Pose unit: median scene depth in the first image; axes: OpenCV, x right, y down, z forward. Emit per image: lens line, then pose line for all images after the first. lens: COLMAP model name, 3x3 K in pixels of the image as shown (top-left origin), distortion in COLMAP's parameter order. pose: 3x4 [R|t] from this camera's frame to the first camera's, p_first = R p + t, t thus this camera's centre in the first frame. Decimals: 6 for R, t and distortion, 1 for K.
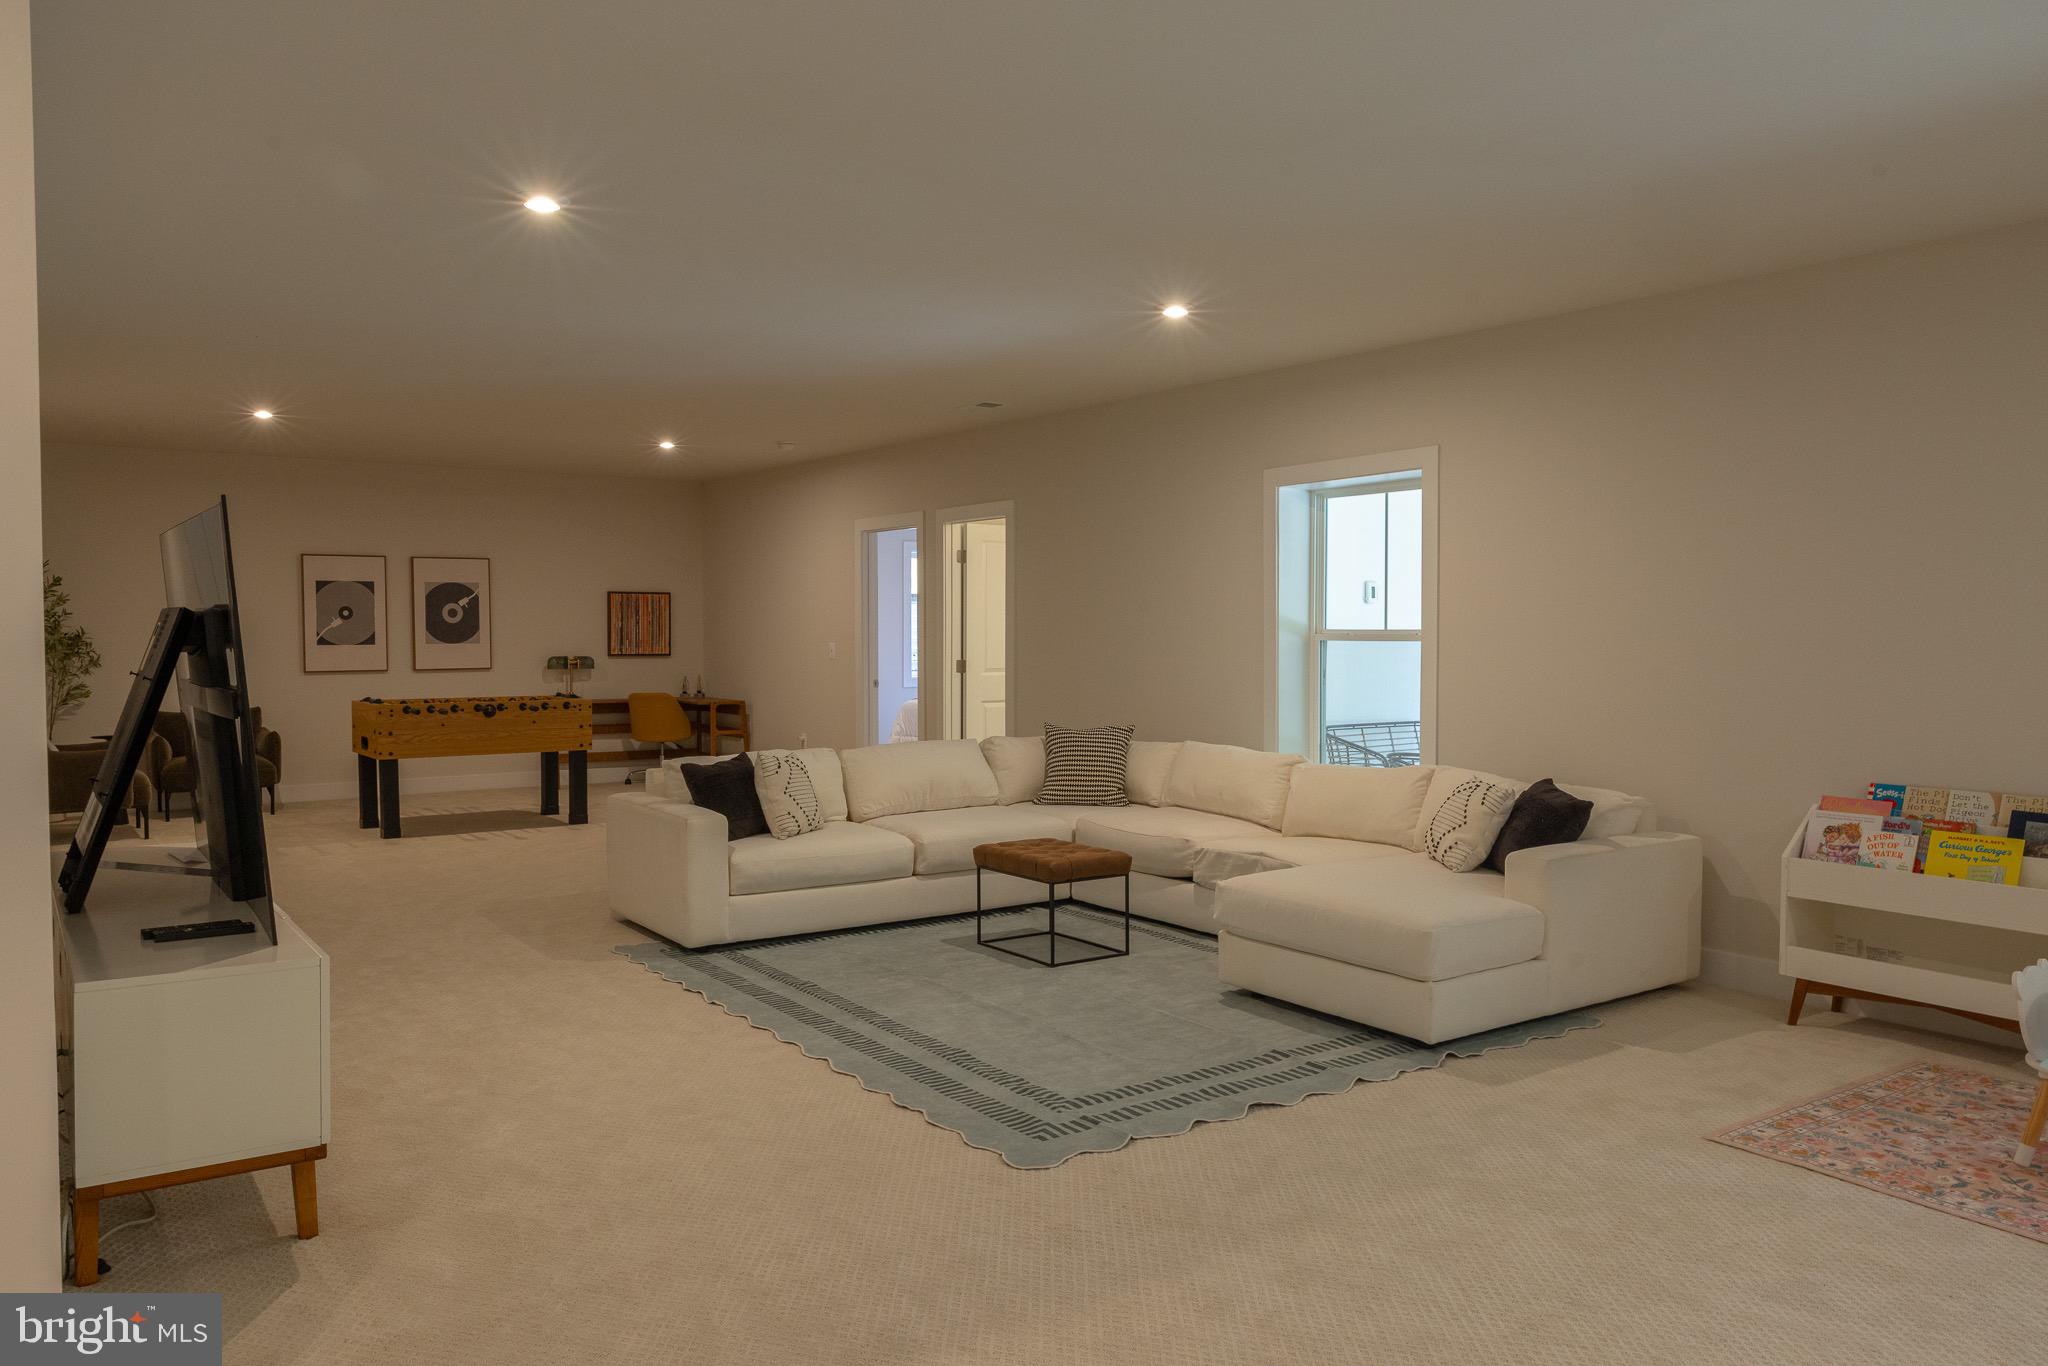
lens RADIAL K [[1456.9, 0, 1024.0], [0, 1456.9, 683.0], [0, 0, 1]] dist [-0.017911, 0.021100]
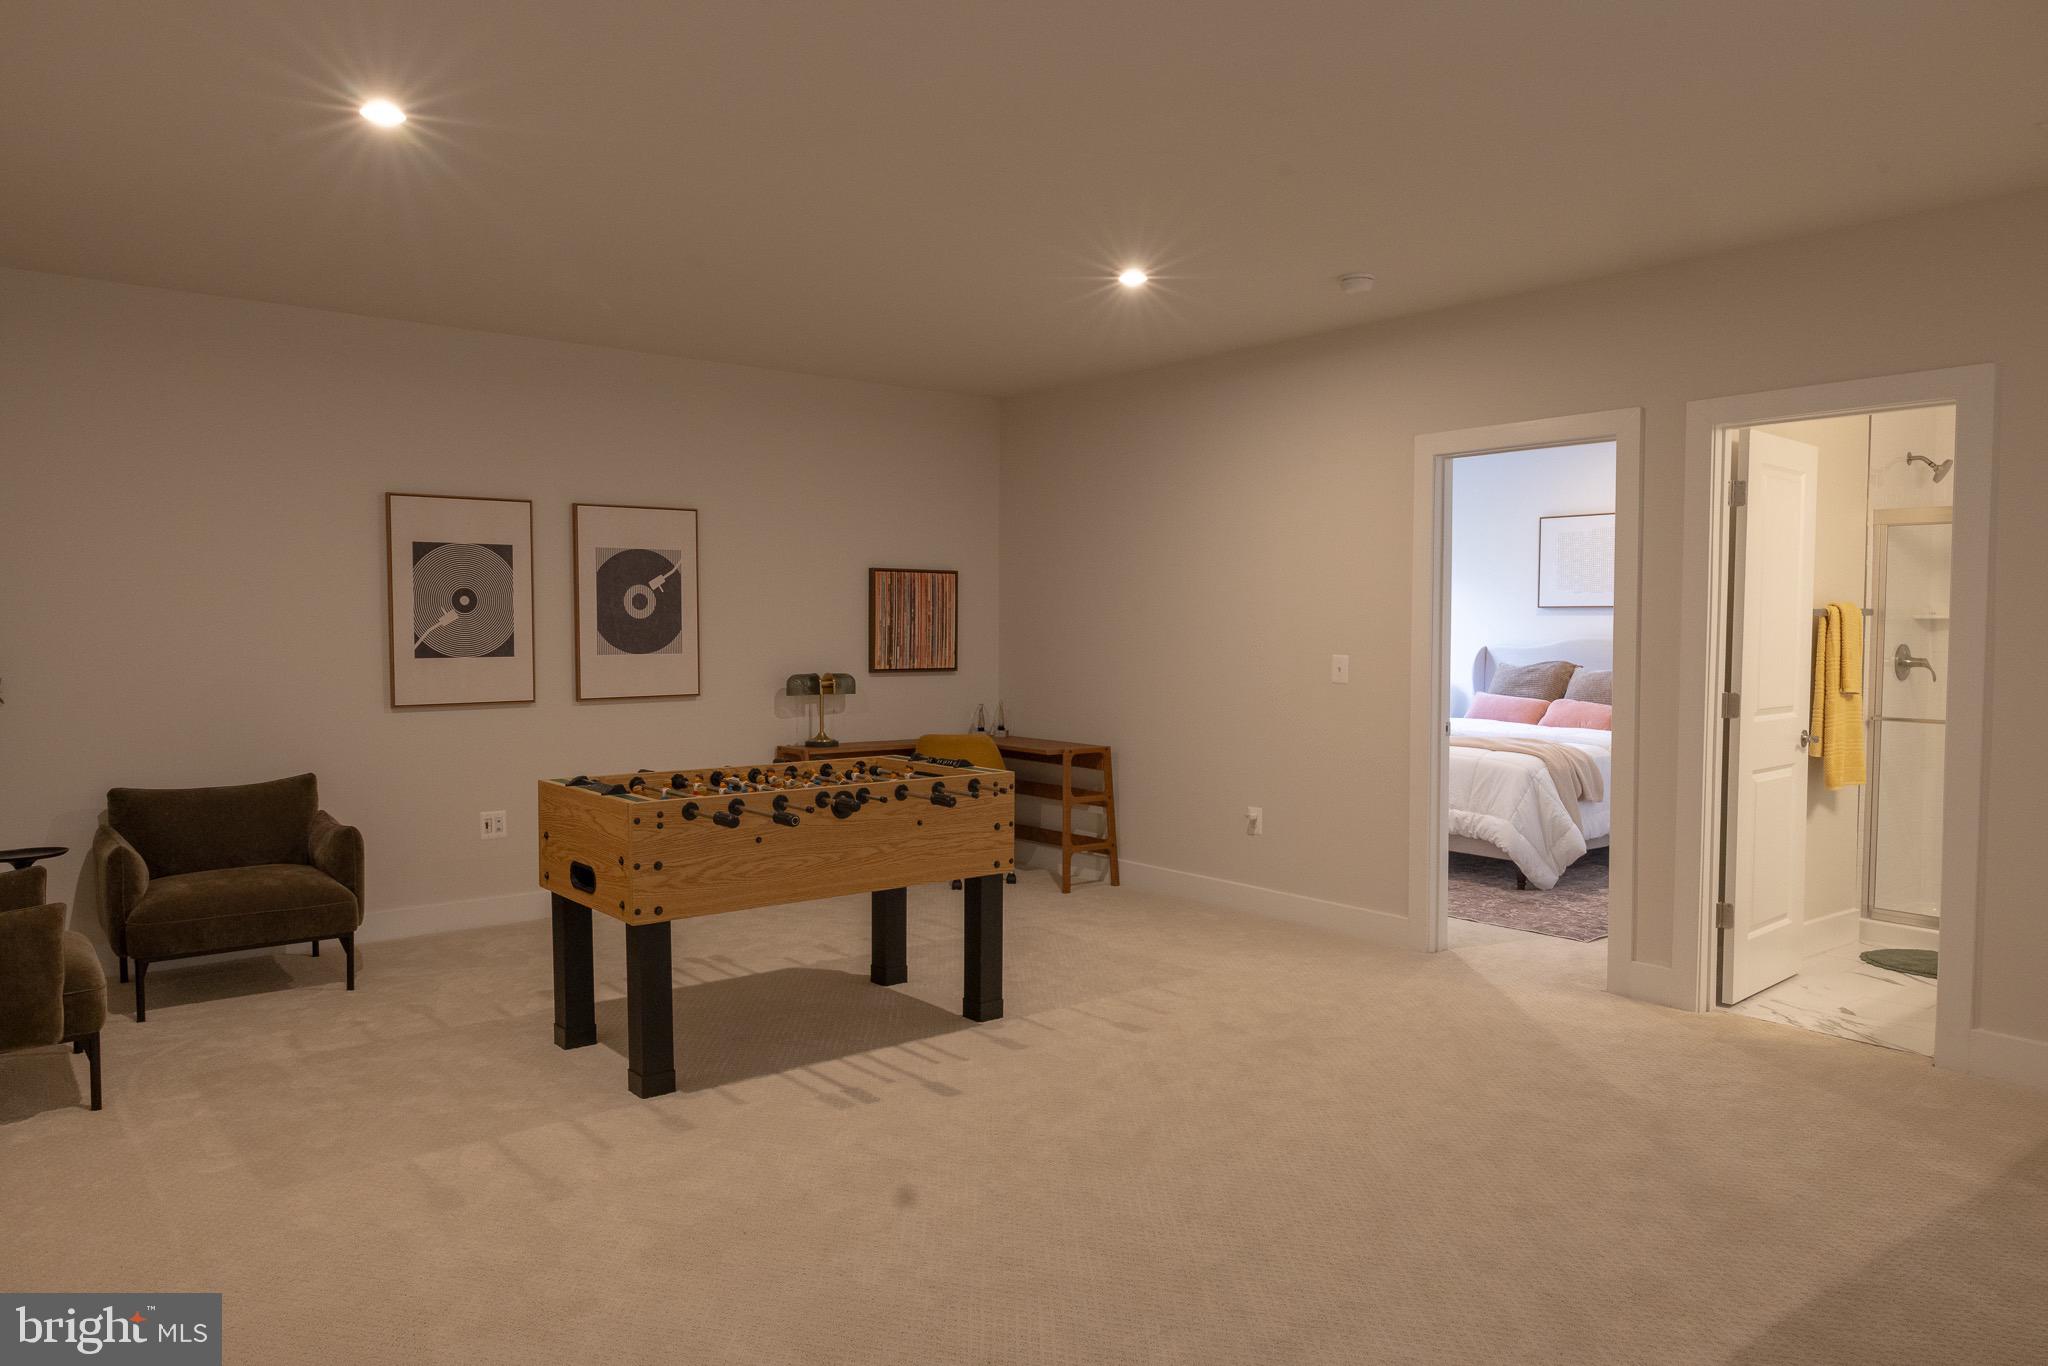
lens RADIAL K [[1365.4, 0, 1026.3], [0, 1365.4, 679.5], [0, 0, 1]] dist [0.001736, 0.001598]
pose [[0.998632, -0.000099, 0.052292, -0.439088], [-0.000137, 0.999990, 0.004510, -0.031687], [-0.052292, -0.004511, 0.998622, 0.729378]]
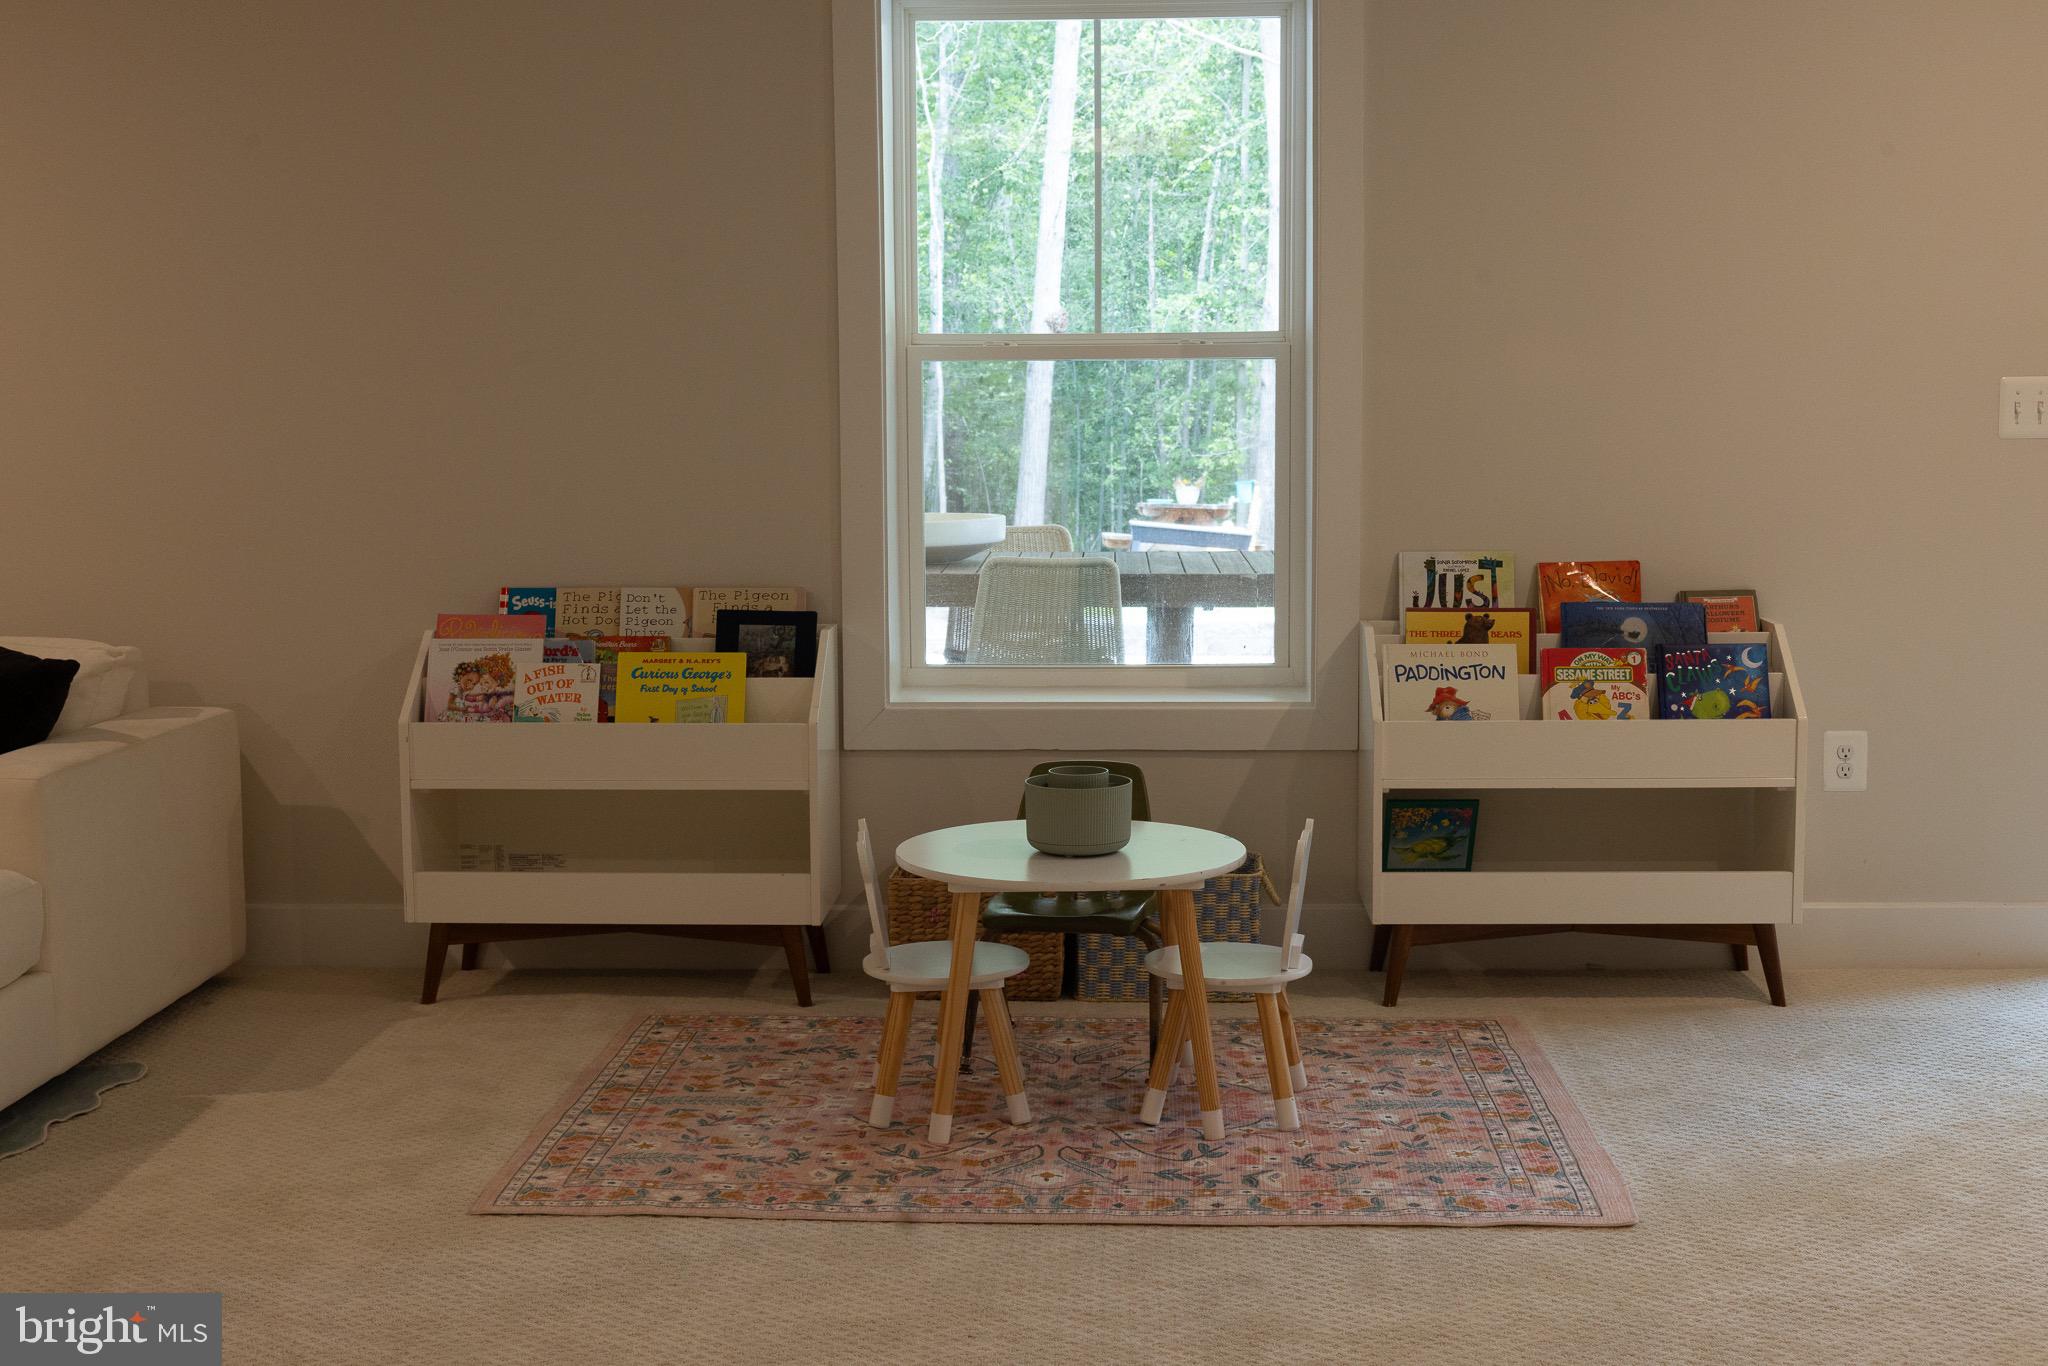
lens RADIAL K [[2539.7, 0, 1009.0], [0, 2539.7, 688.2], [0, 0, 1]] dist [-0.008555, 0.001656]
pose [[0.622555, -0.098390, 0.776367, -0.080605], [0.037510, 0.994676, 0.095979, 0.011634], [-0.781677, -0.030631, 0.622931, 0.119839]]
